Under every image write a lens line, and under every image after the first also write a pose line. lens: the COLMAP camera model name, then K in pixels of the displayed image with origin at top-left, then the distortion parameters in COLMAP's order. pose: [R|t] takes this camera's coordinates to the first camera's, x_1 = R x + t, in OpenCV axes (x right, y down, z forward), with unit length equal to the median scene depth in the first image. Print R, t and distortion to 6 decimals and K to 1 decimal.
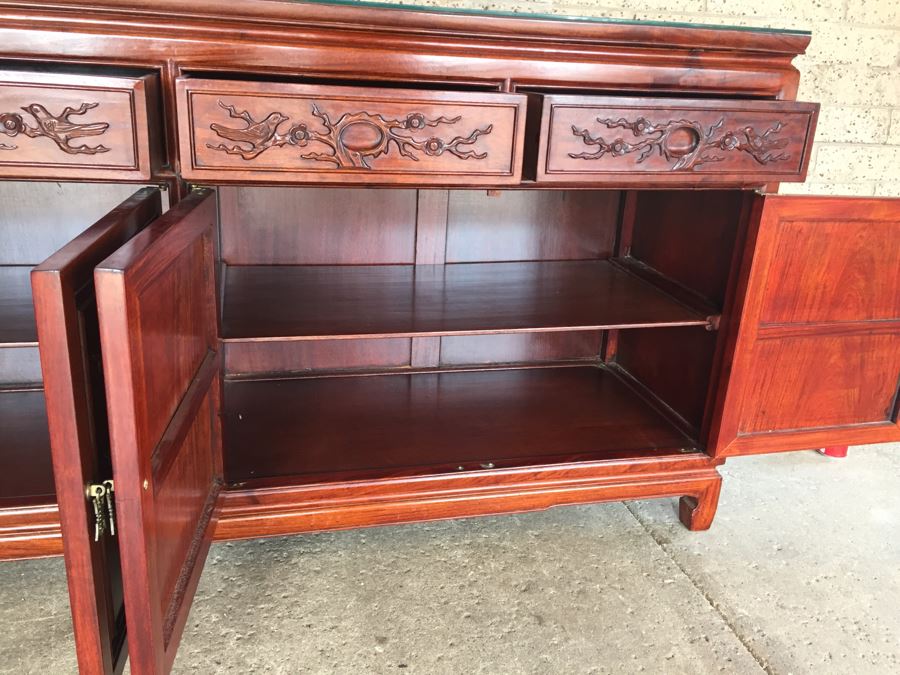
lens RADIAL K [[768.2, 0, 452.3], [0, 768.2, 323.5], [0, 0, 1]] dist [0.086460, -0.124362]
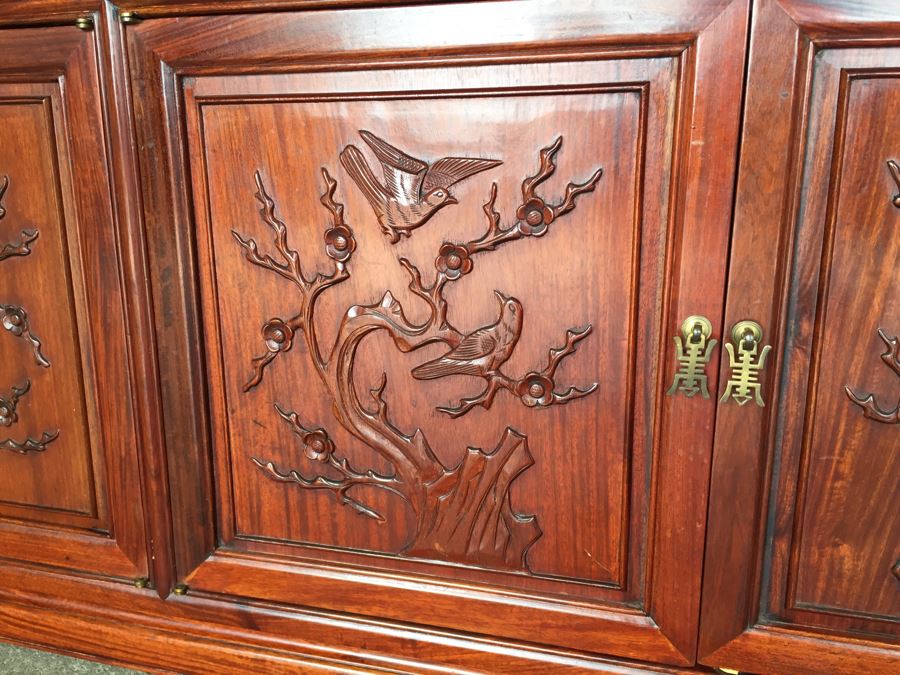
lens RADIAL K [[768.2, 0, 434.6], [0, 768.2, 332.0], [0, 0, 1]] dist [0.086460, -0.124362]
pose [[0.874048, 0.051252, -0.483128, 0.108518], [-0.110832, 0.989233, -0.095569, 0.062421], [0.473029, 0.137078, 0.870318, 0.536761]]
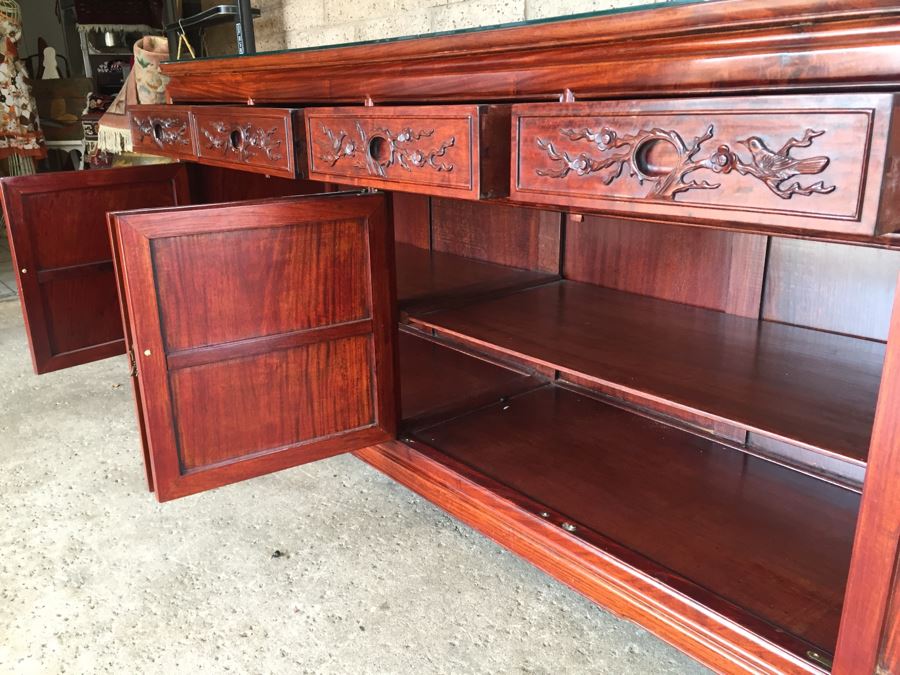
lens RADIAL K [[768.2, 0, 441.9], [0, 768.2, 325.6], [0, 0, 1]] dist [0.086460, -0.124362]
pose [[0.430732, 0.196761, -0.880769, 0.743218], [-0.244513, 0.964885, 0.095976, -0.090039], [0.868725, 0.174019, 0.463718, 0.441254]]
